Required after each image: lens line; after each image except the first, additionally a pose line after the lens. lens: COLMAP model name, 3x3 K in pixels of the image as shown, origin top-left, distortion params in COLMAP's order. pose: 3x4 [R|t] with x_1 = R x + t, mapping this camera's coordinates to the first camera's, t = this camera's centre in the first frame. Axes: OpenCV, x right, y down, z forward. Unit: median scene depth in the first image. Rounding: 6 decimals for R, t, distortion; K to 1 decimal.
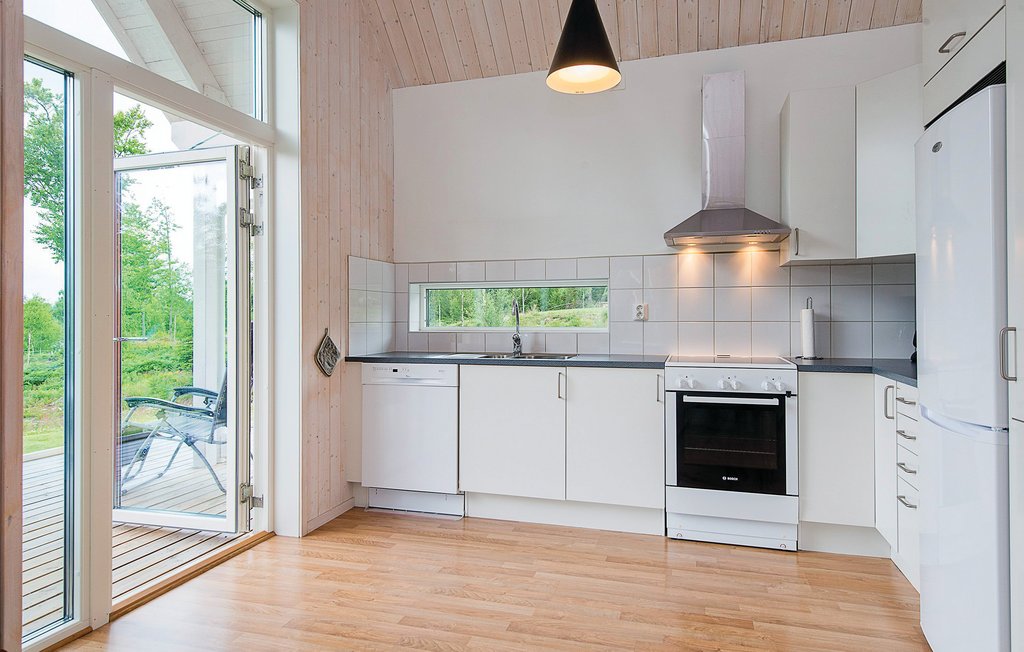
lens RADIAL K [[599.5, 0, 491.1], [0, 599.5, 331.8], [0, 0, 1]] dist [-0.007078, -0.001726]
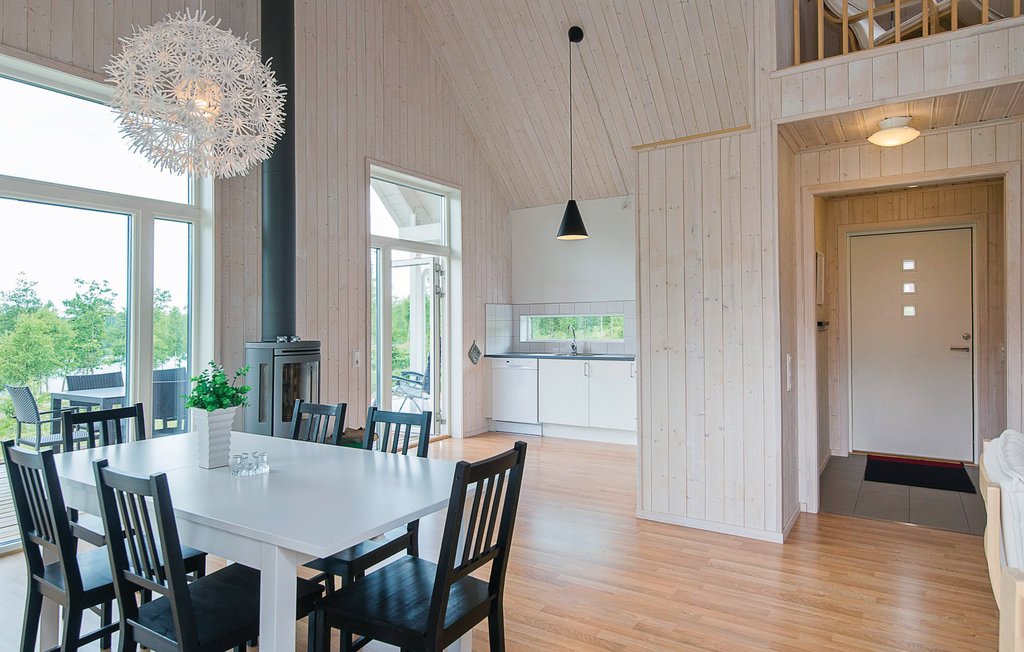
lens RADIAL K [[599.5, 0, 491.1], [0, 599.5, 331.8], [0, 0, 1]] dist [-0.007078, -0.001726]
pose [[0.959325, -0.007464, -0.282206, 0.363833], [0.004931, 0.999941, -0.009685, -0.015671], [0.282262, 0.007899, 0.959305, -0.967315]]
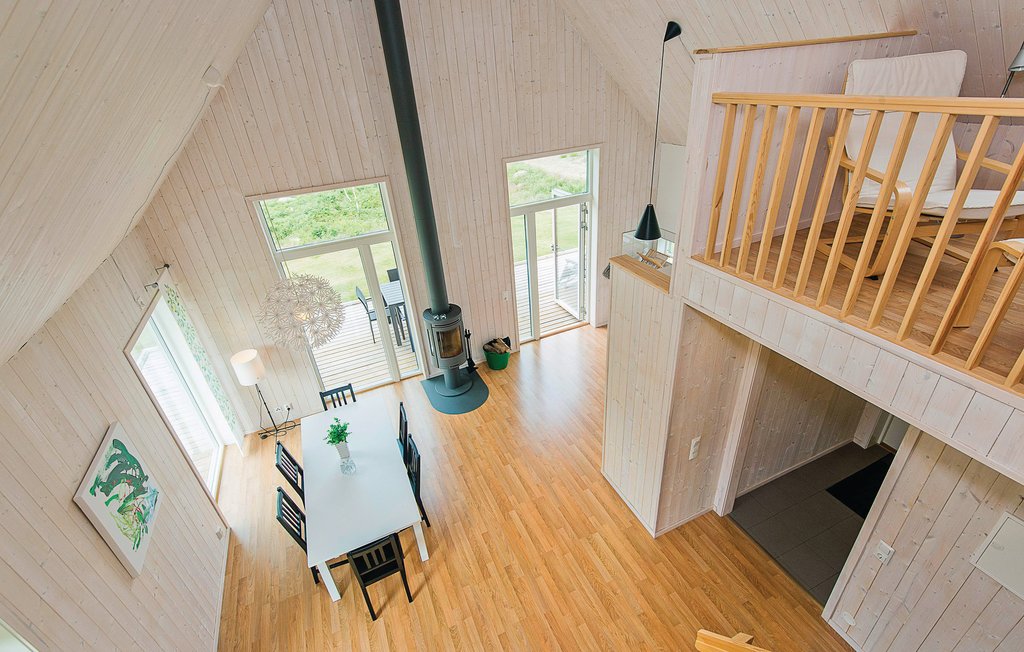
lens RADIAL K [[455.0, 0, 512.0], [0, 455.0, 326.0], [0, 0, 1]] dist [0.000500, 0.000020]
pose [[0.656654, 0.329085, -0.678607, 0.956154], [0.073731, 0.867460, 0.492013, -0.822848], [0.750579, -0.373117, 0.545358, -0.601284]]
